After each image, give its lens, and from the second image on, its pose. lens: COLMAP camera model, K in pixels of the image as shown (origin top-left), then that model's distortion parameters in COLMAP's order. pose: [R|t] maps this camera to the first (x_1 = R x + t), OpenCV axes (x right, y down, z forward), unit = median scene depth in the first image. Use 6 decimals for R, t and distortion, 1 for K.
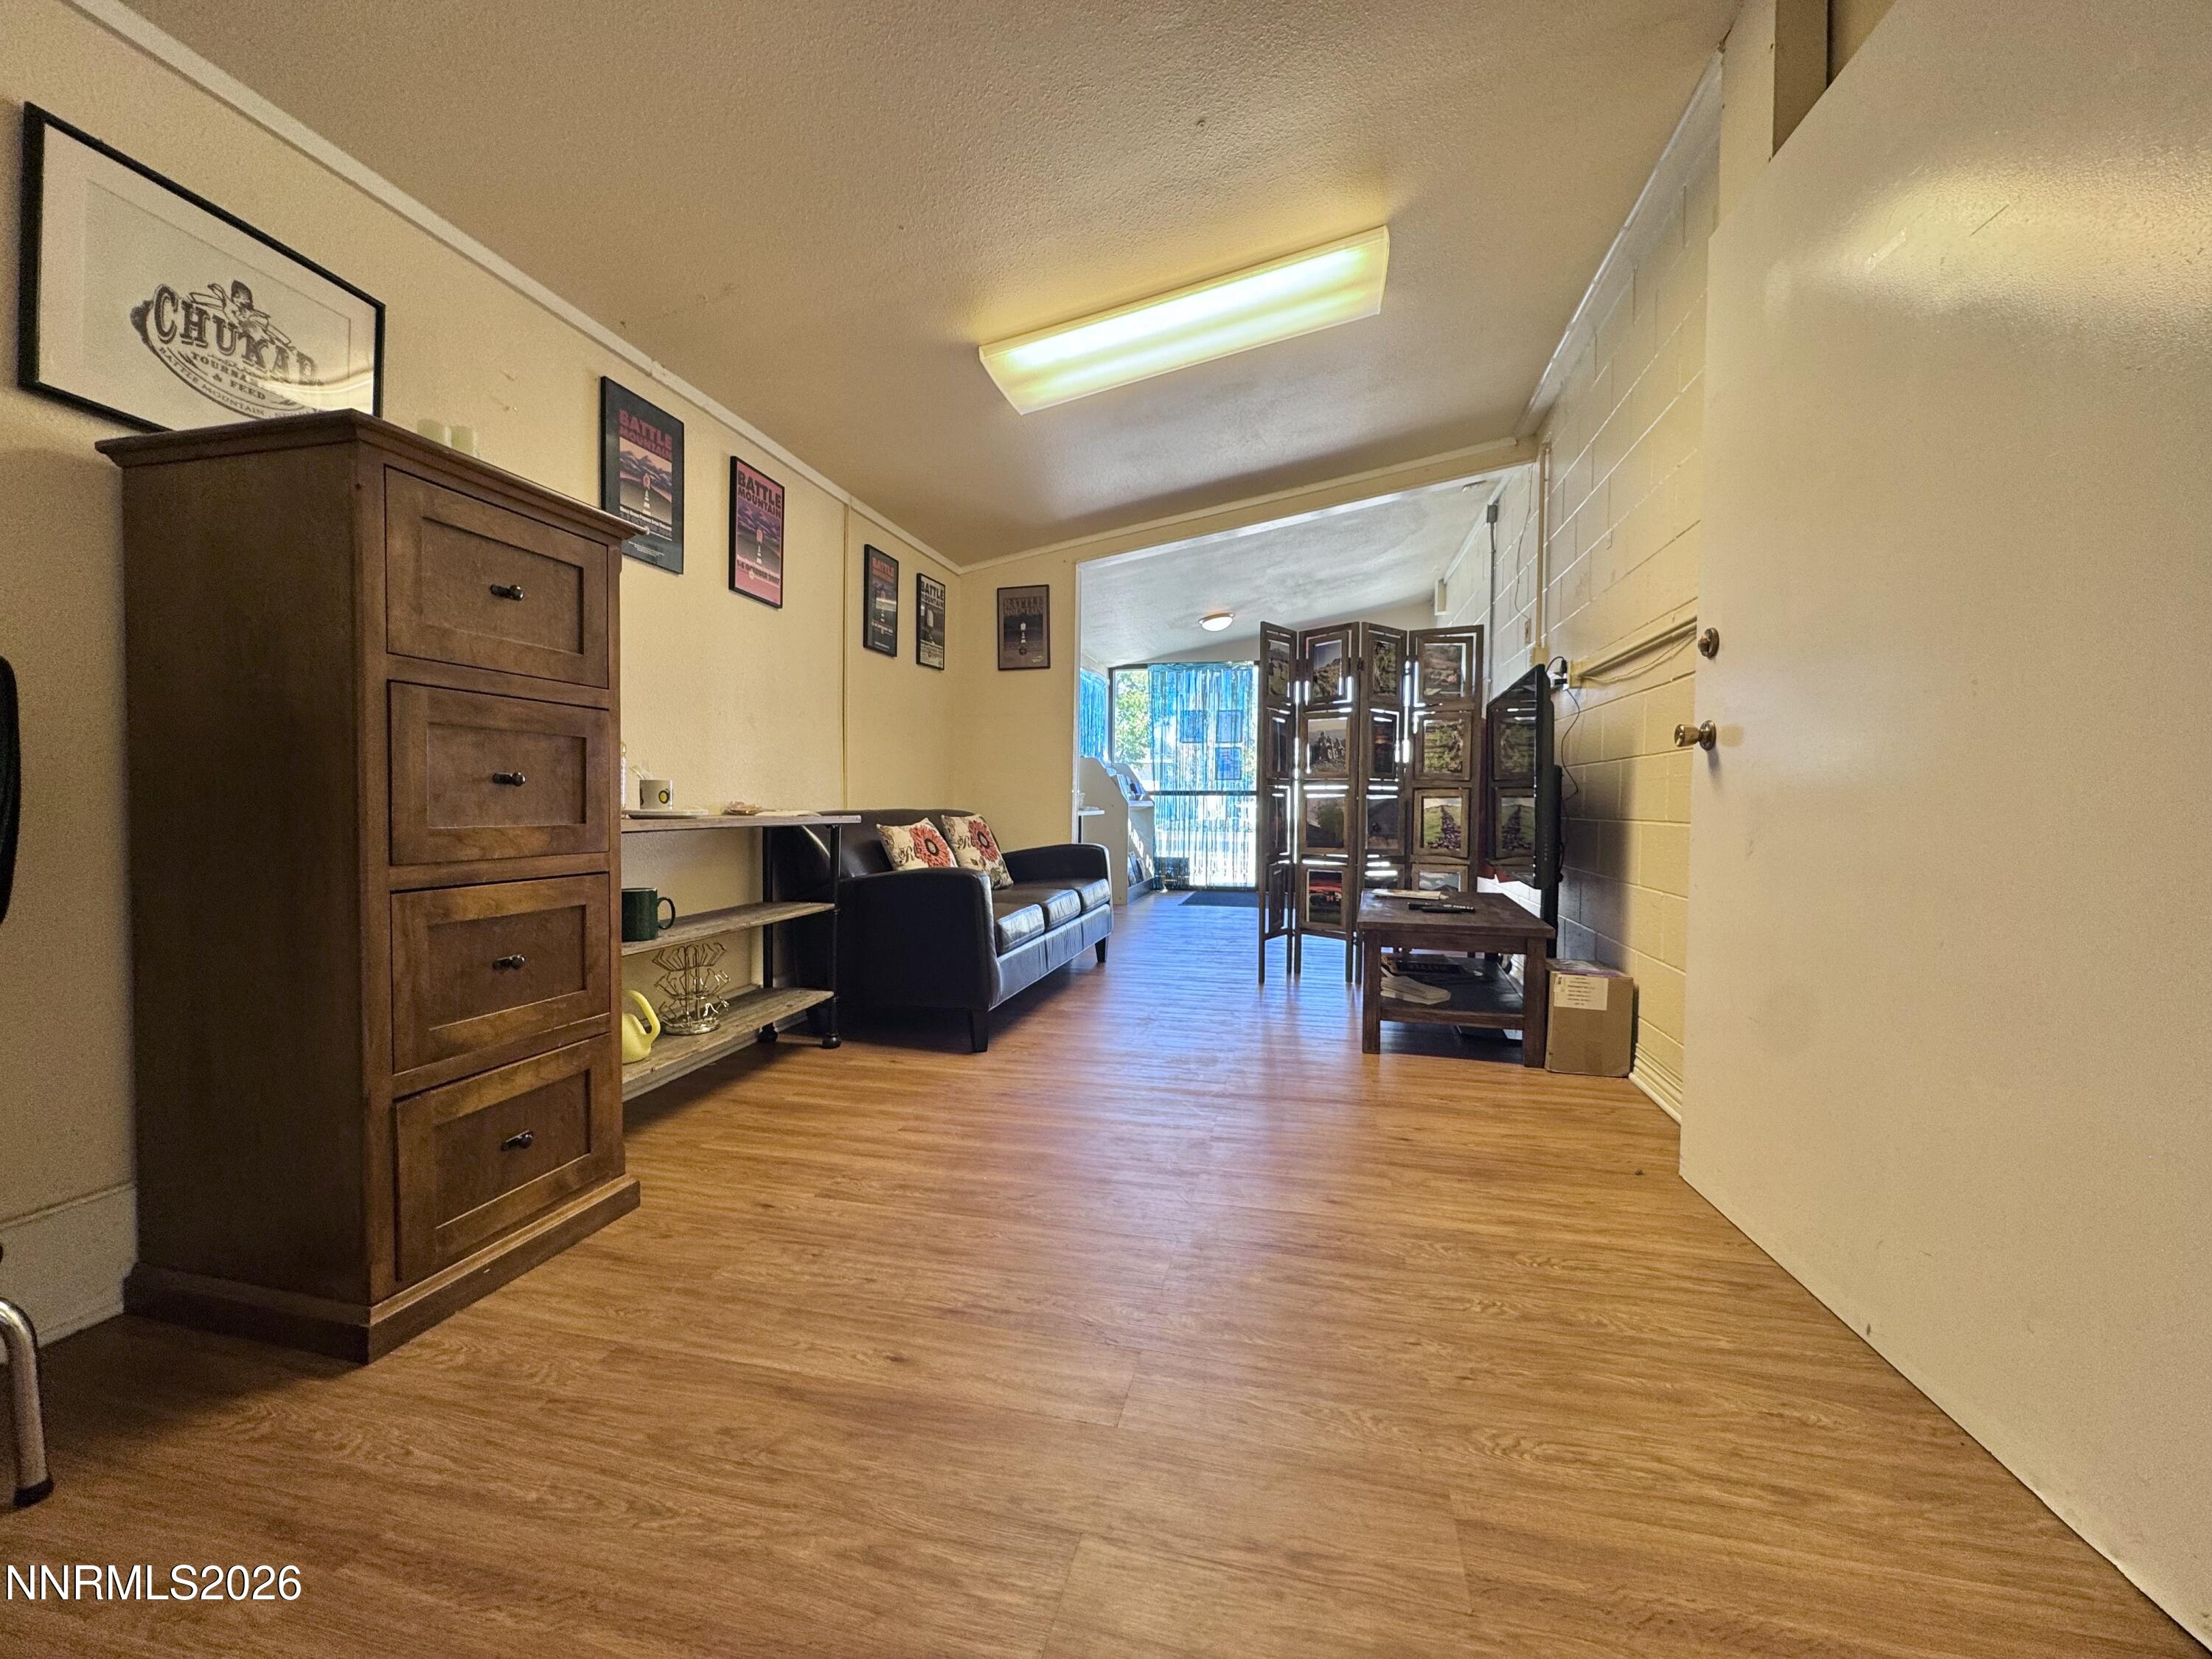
lens RADIAL K [[883.8, 0, 1100.8], [0, 883.8, 833.1], [0, 0, 1]] dist [-0.001564, 0.000541]
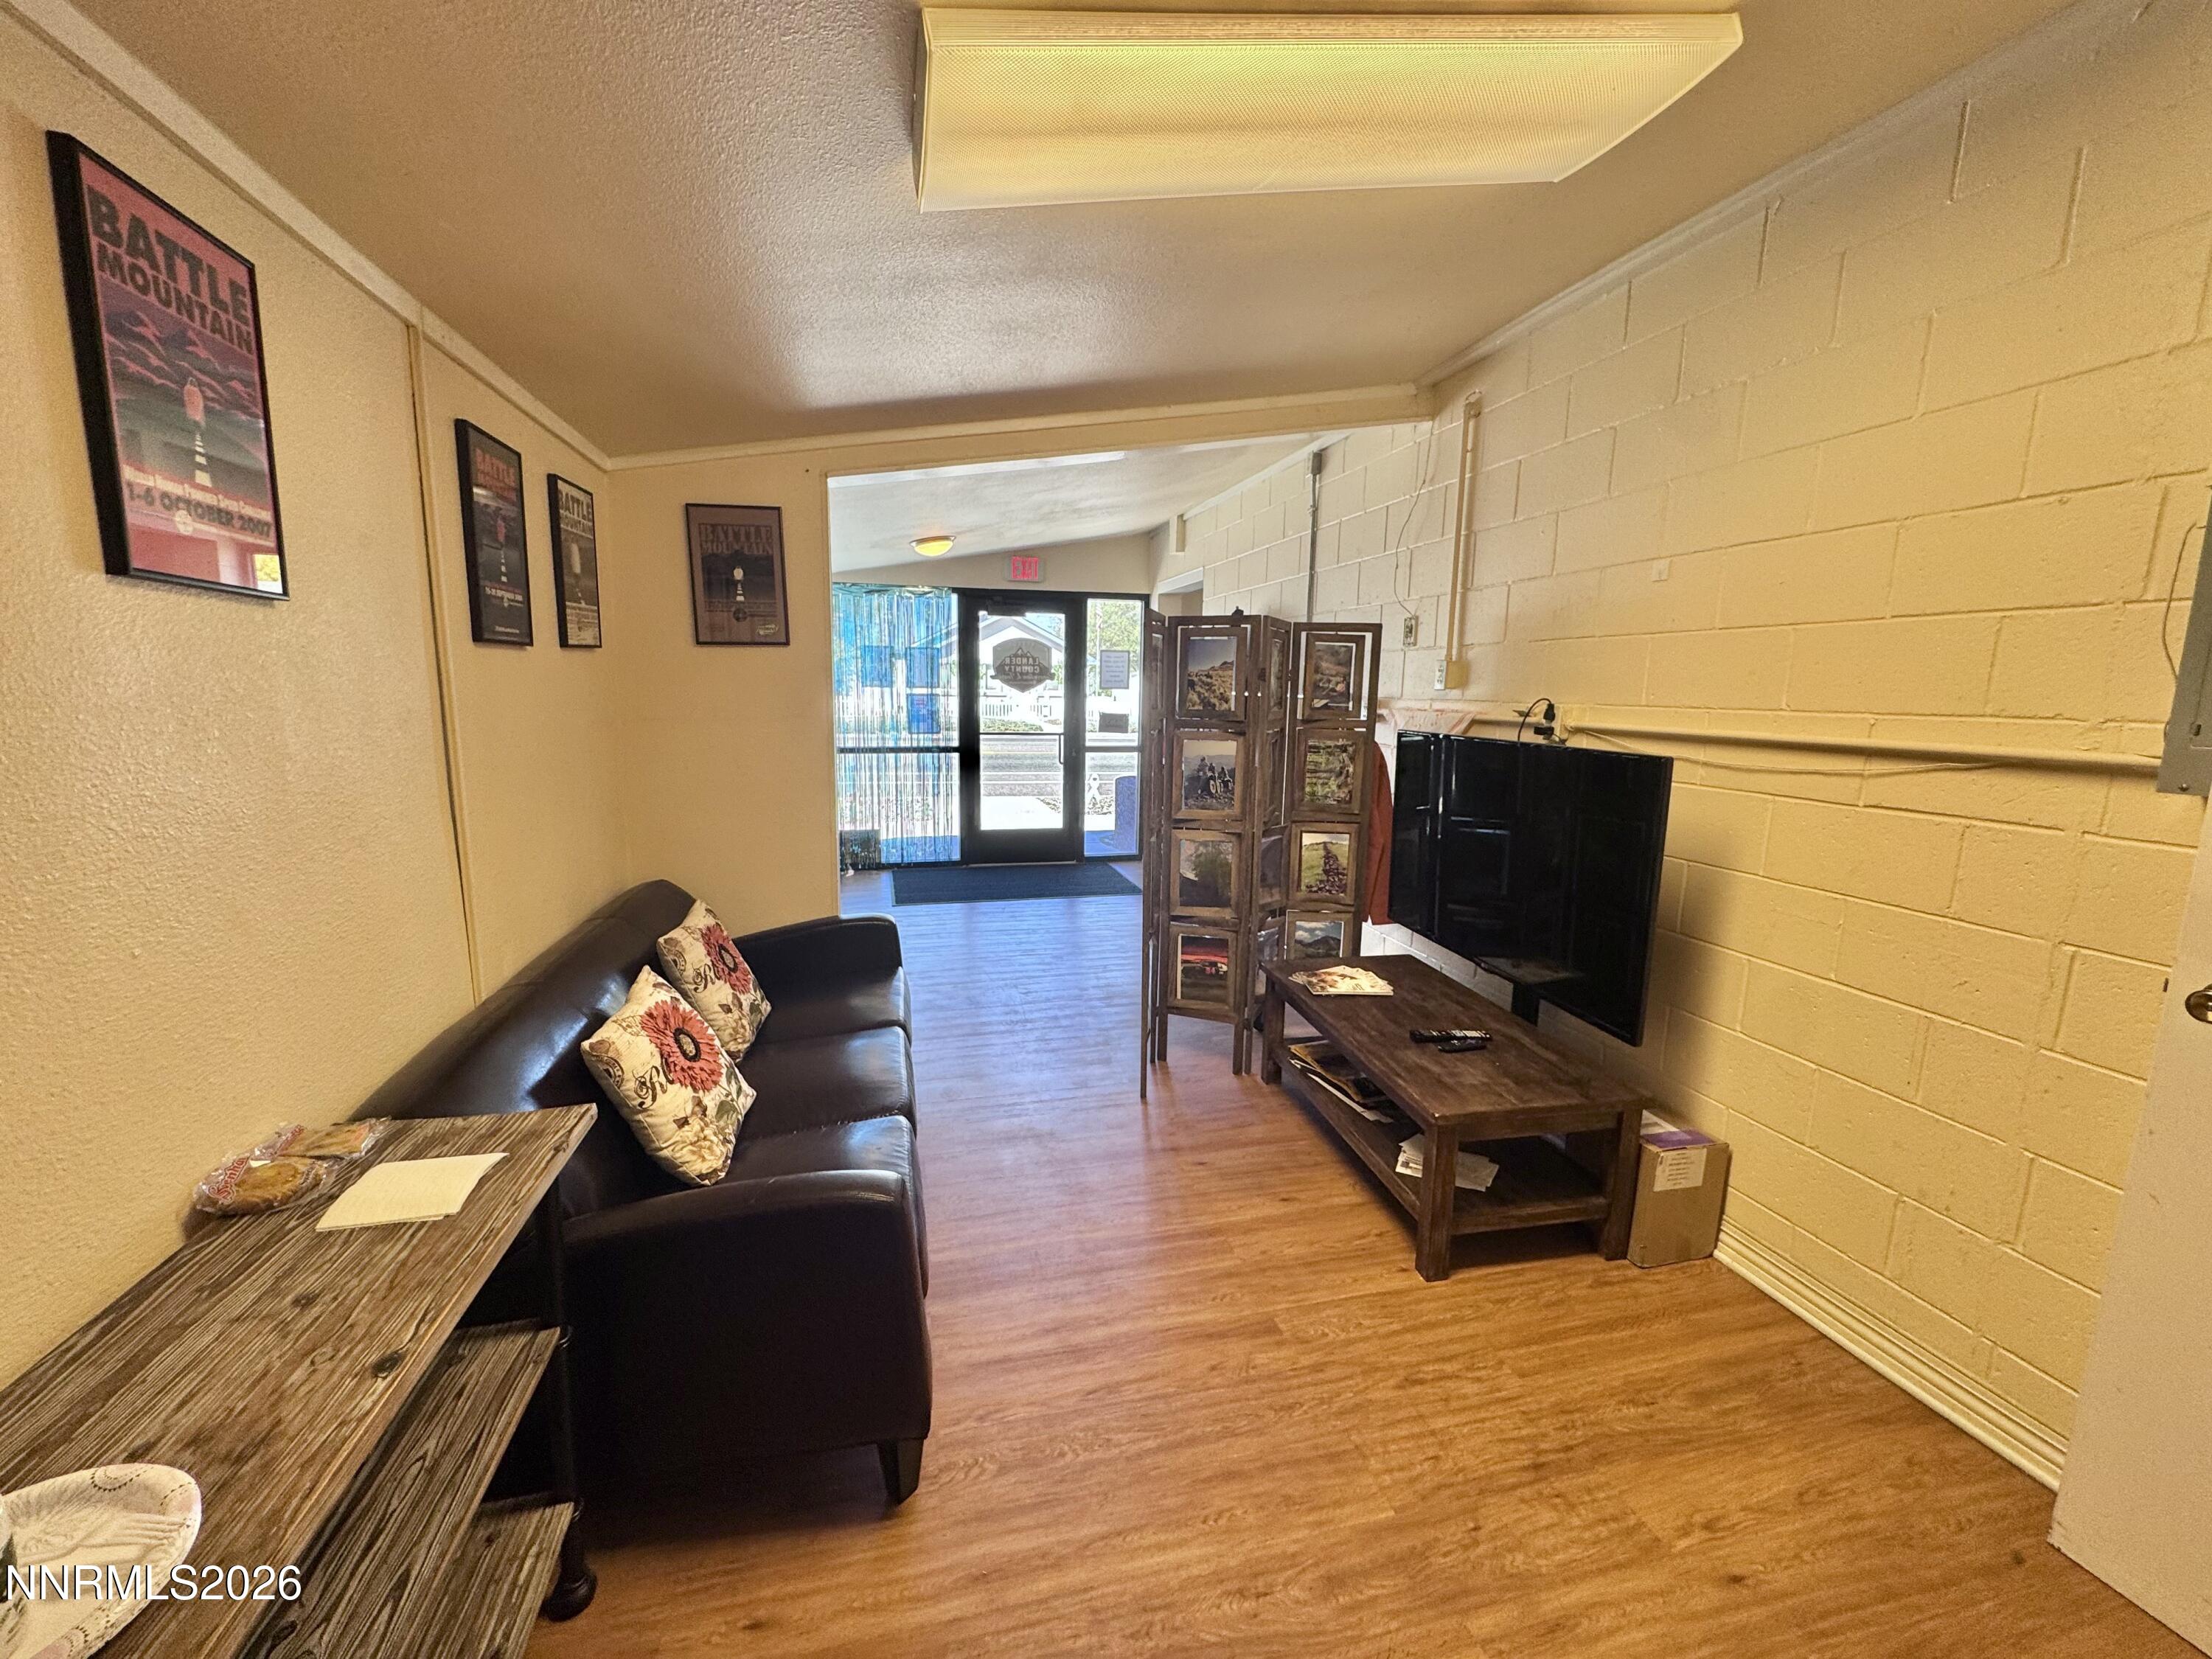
lens RADIAL K [[883.8, 0, 1100.8], [0, 883.8, 833.1], [0, 0, 1]] dist [-0.001564, 0.000541]
pose [[0.889189, -0.071046, 0.451990, -0.173061], [0.010066, 0.990669, 0.135916, -0.154657], [-0.457428, -0.116306, 0.881608, 0.371094]]
